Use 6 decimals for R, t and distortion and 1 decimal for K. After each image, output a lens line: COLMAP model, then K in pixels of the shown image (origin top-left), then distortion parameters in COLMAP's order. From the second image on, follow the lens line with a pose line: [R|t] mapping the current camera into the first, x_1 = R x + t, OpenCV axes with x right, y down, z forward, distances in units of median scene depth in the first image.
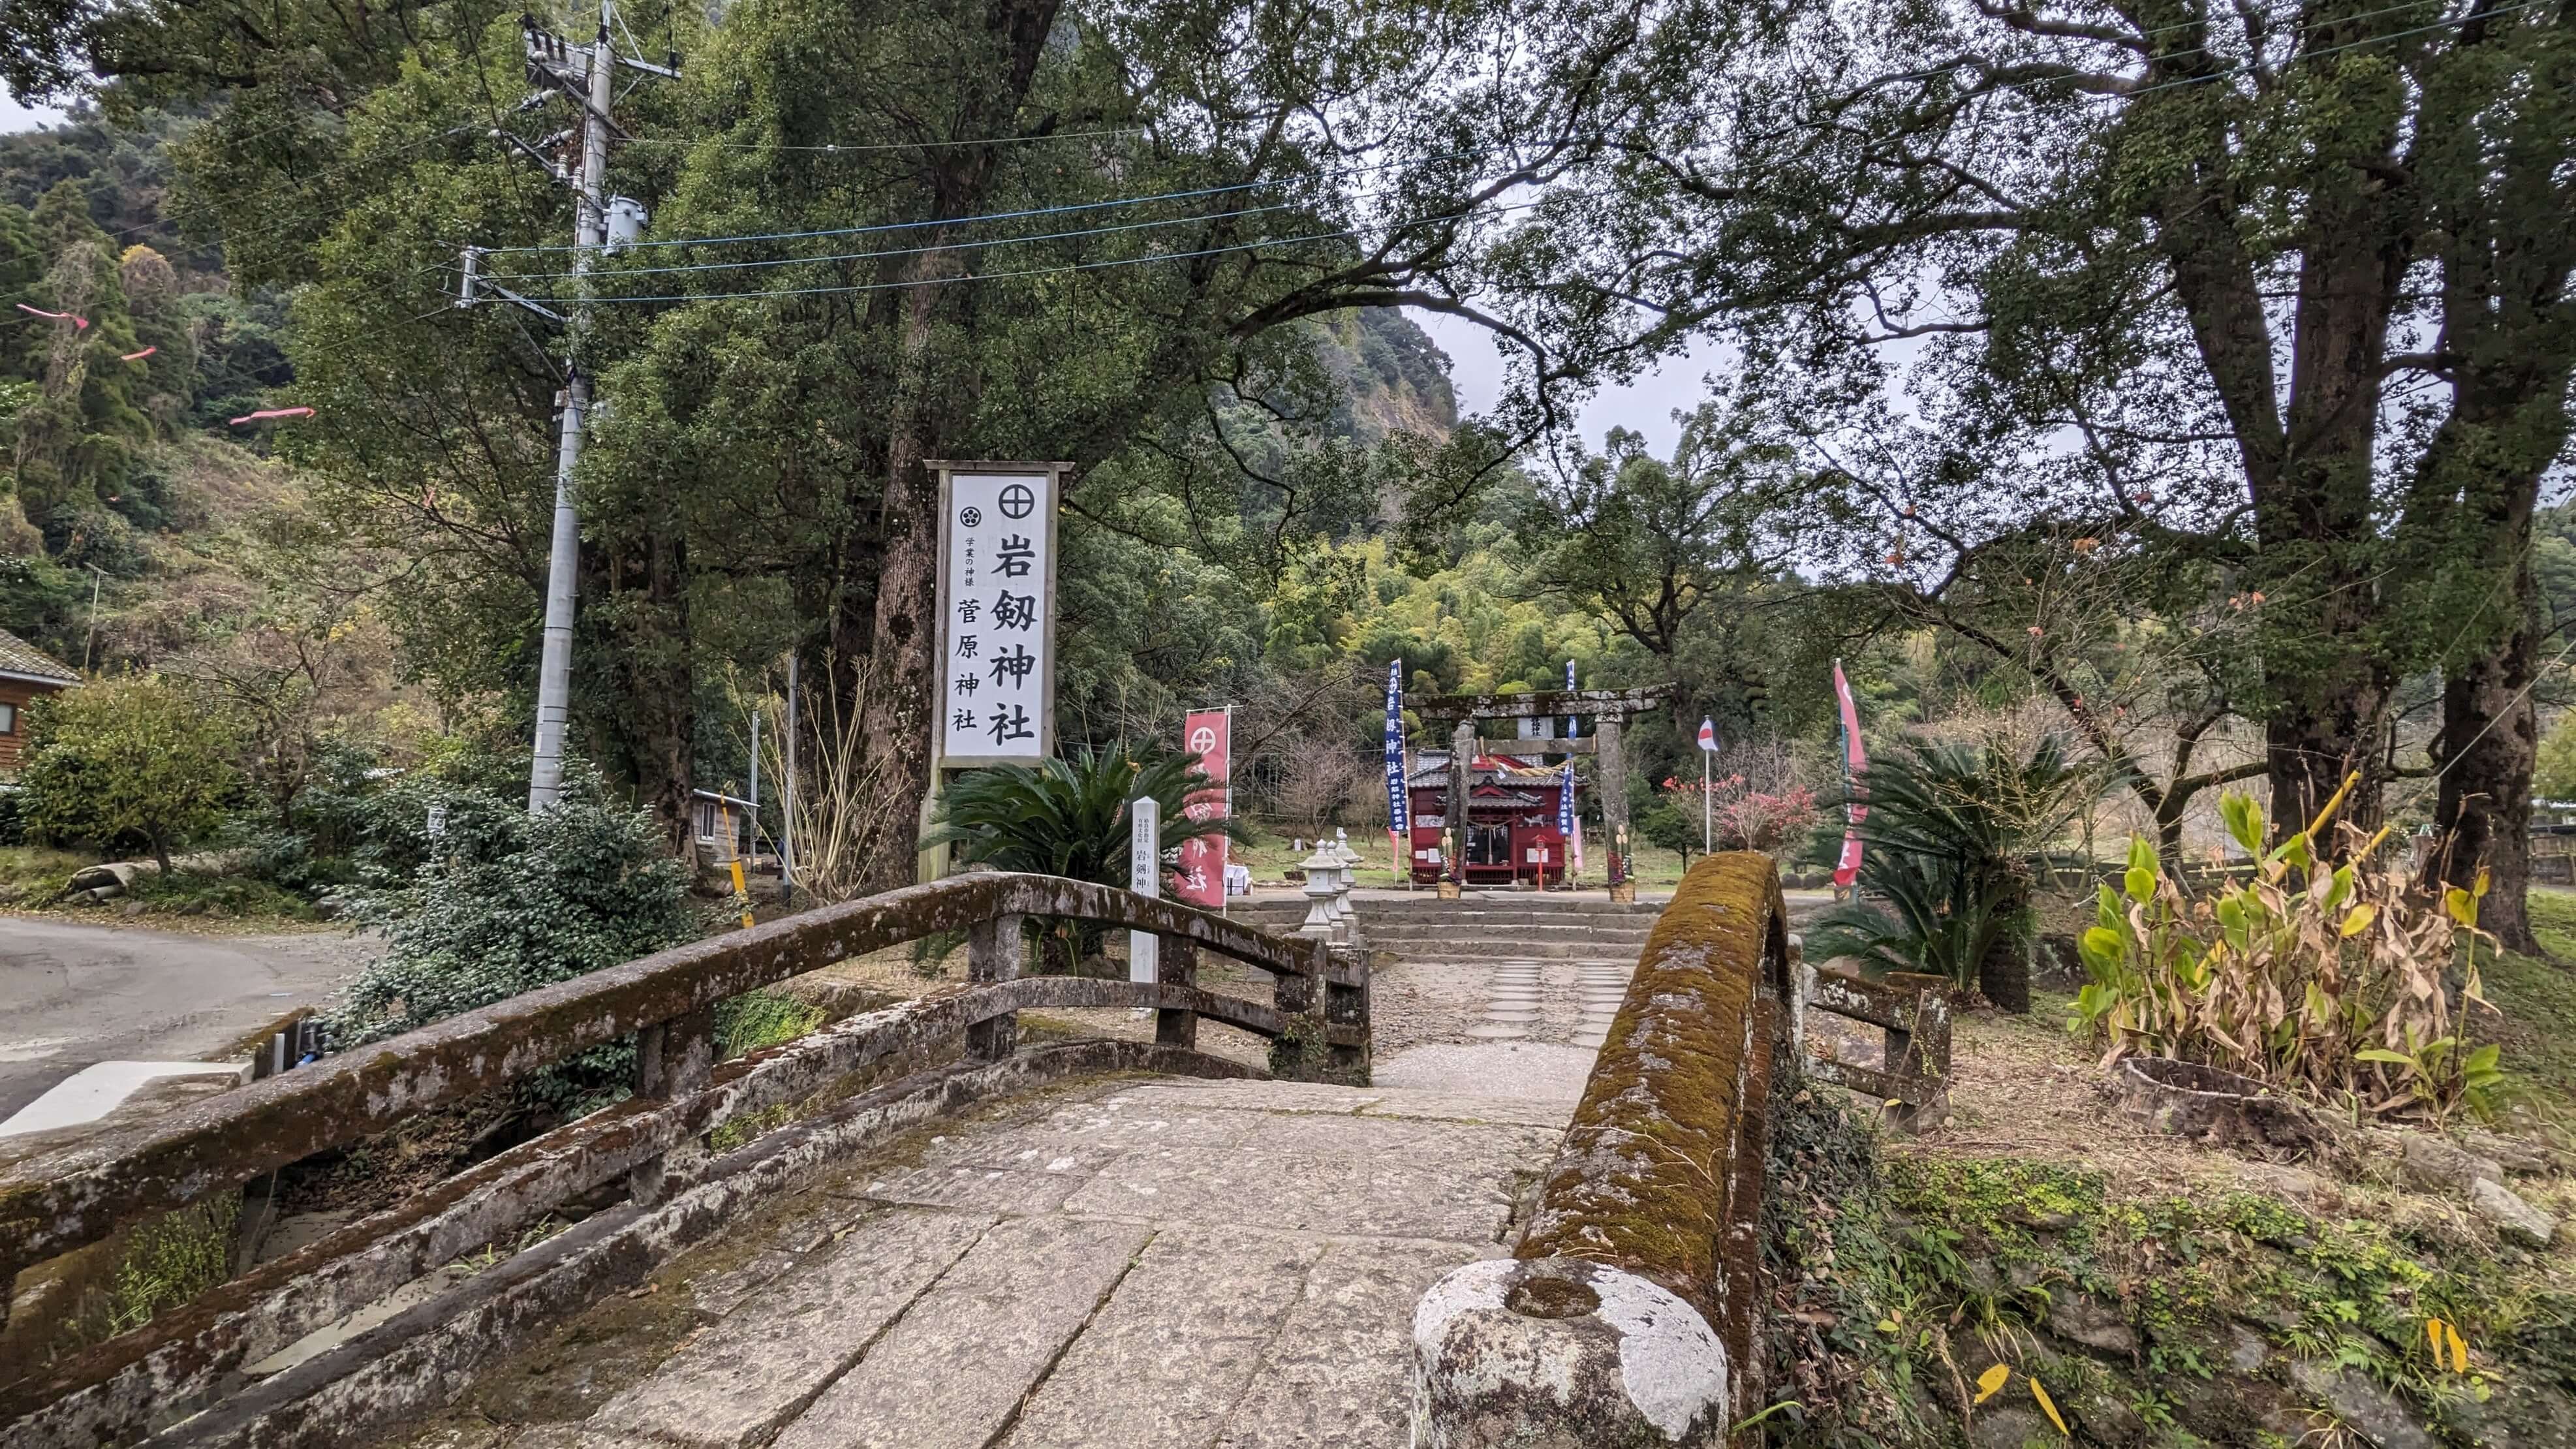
lens RADIAL K [[1245.0, 0, 1268.4], [0, 1245.0, 724.3], [0, 0, 1]] dist [0.002887, -0.000285]
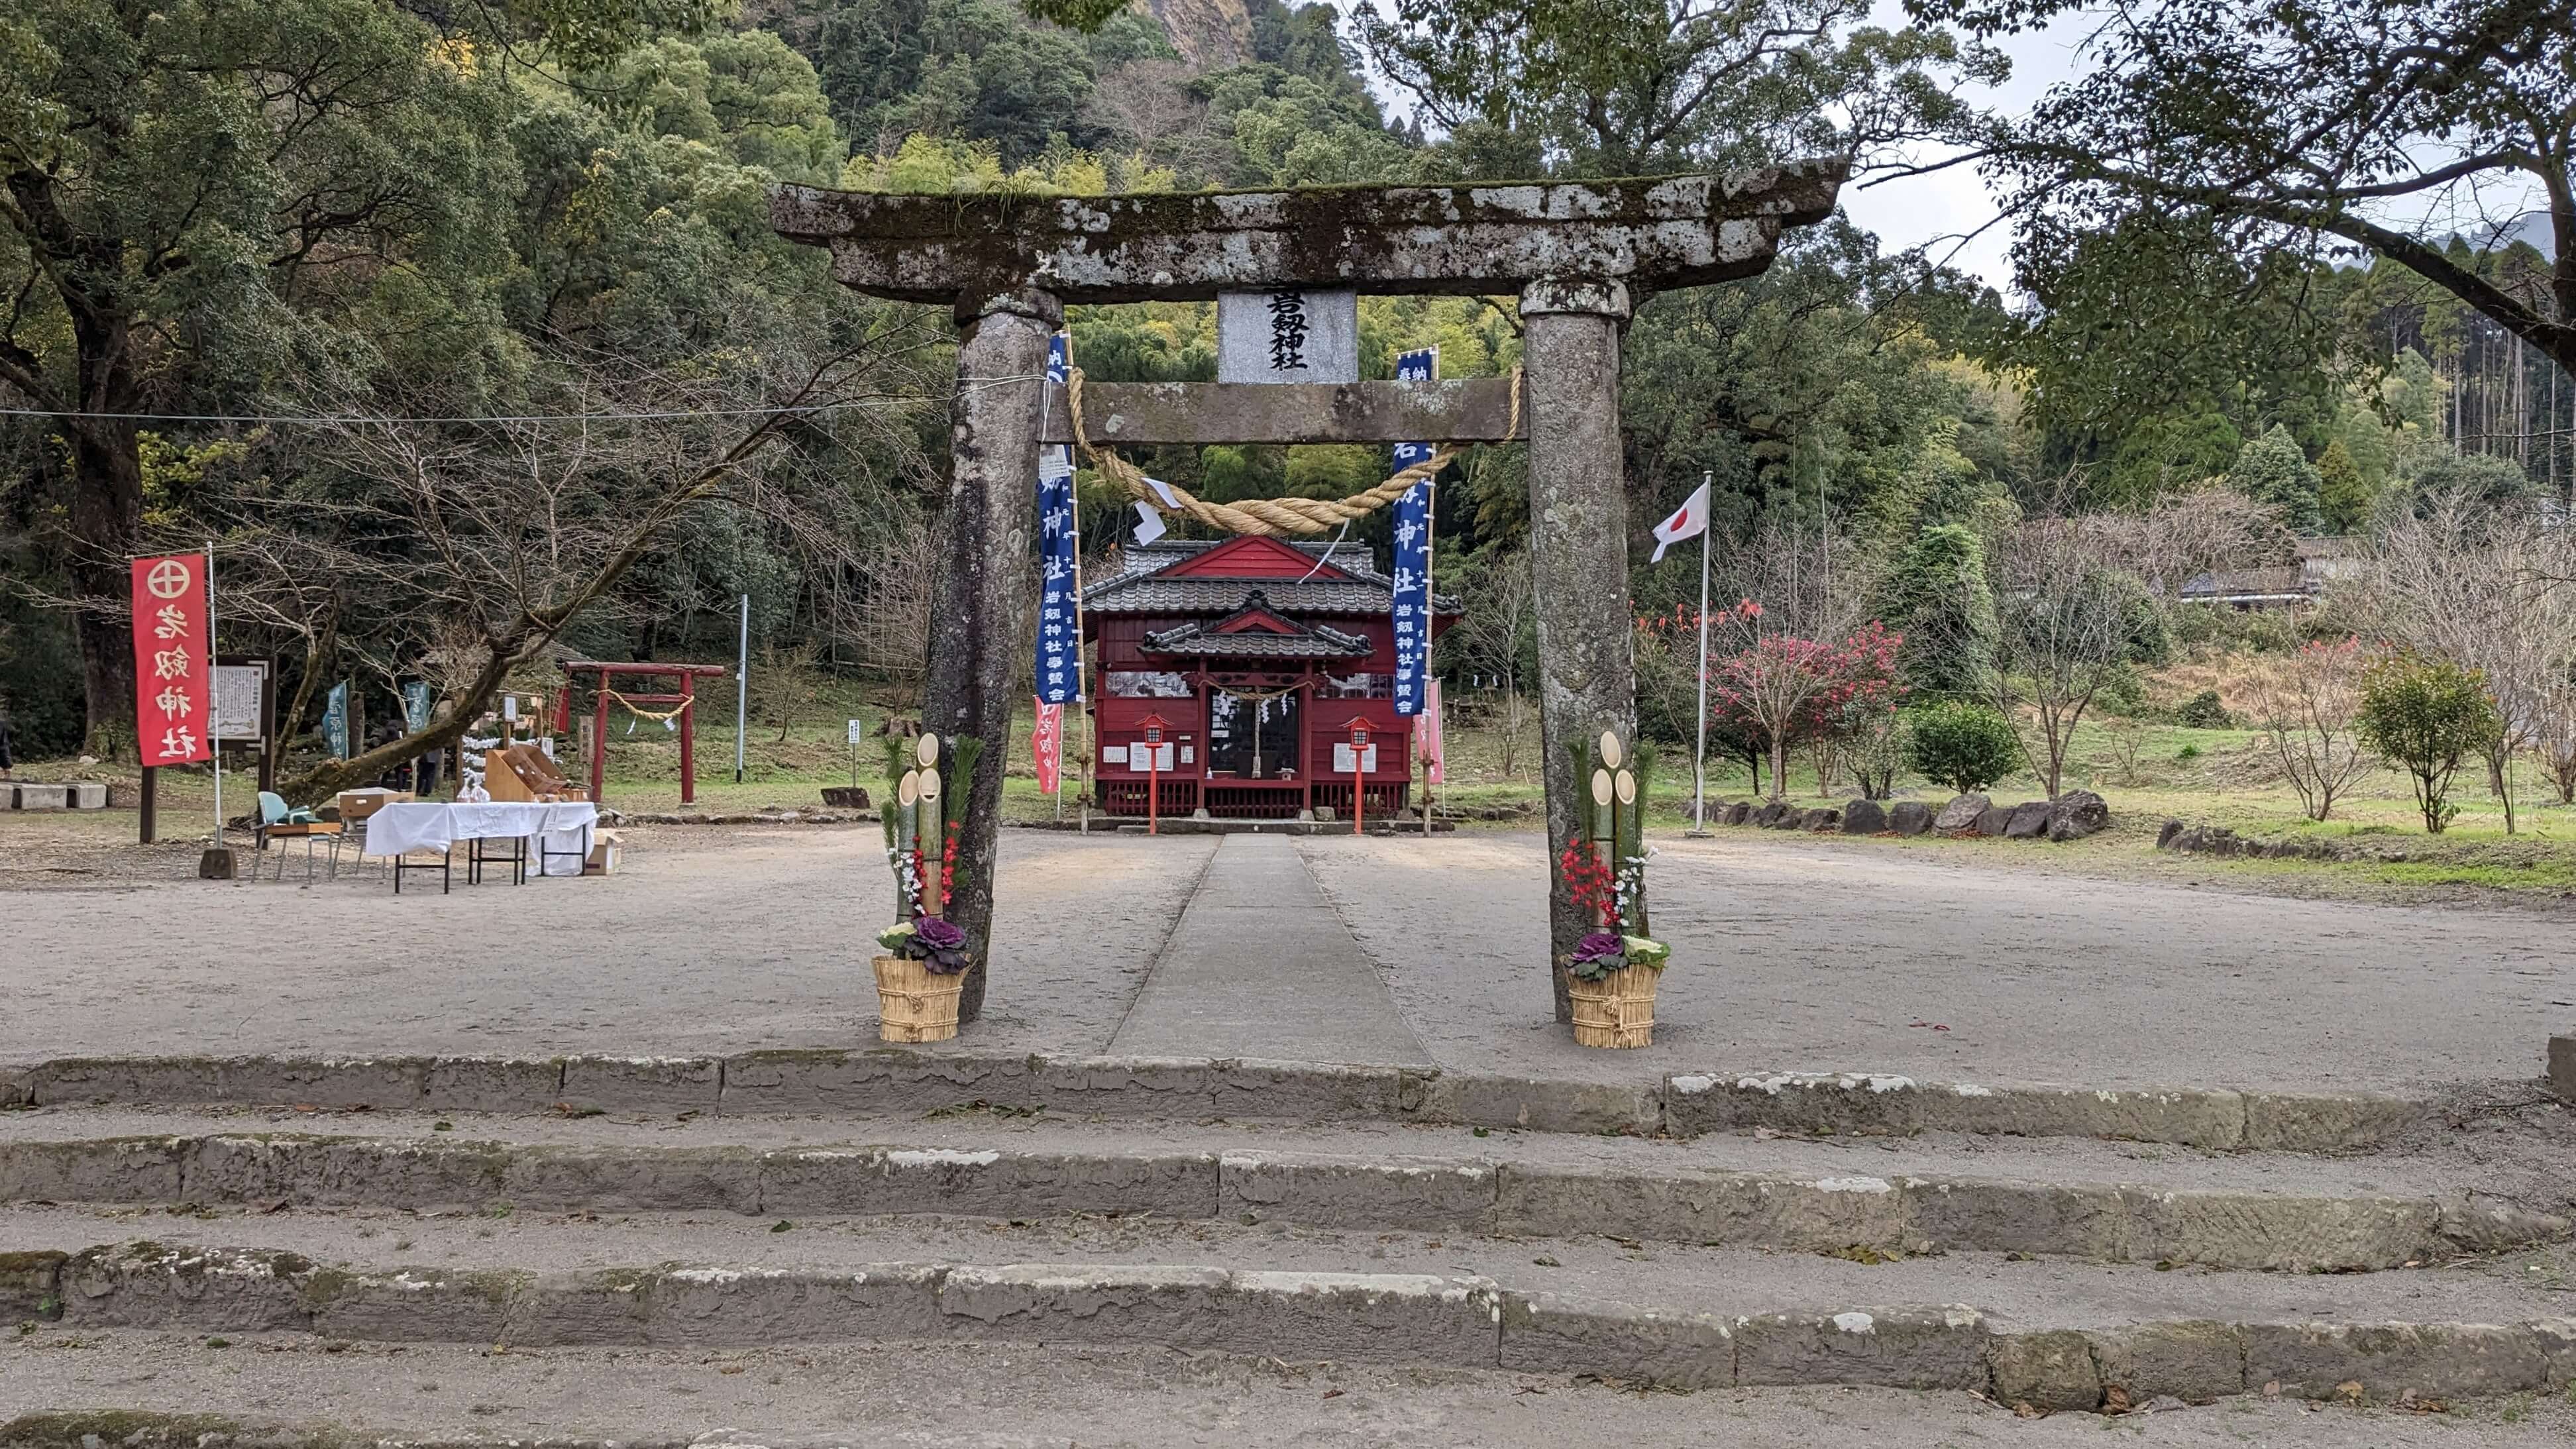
lens RADIAL K [[2050.2, 0, 1288.8], [0, 2050.2, 691.1], [0, 0, 1]] dist [0.093244, -0.161546]
pose [[0.985474, 0.010411, 0.169507, 0.149579], [-0.024626, 0.996330, 0.081974, 0.040901], [-0.168031, -0.084957, 0.982114, 0.604859]]
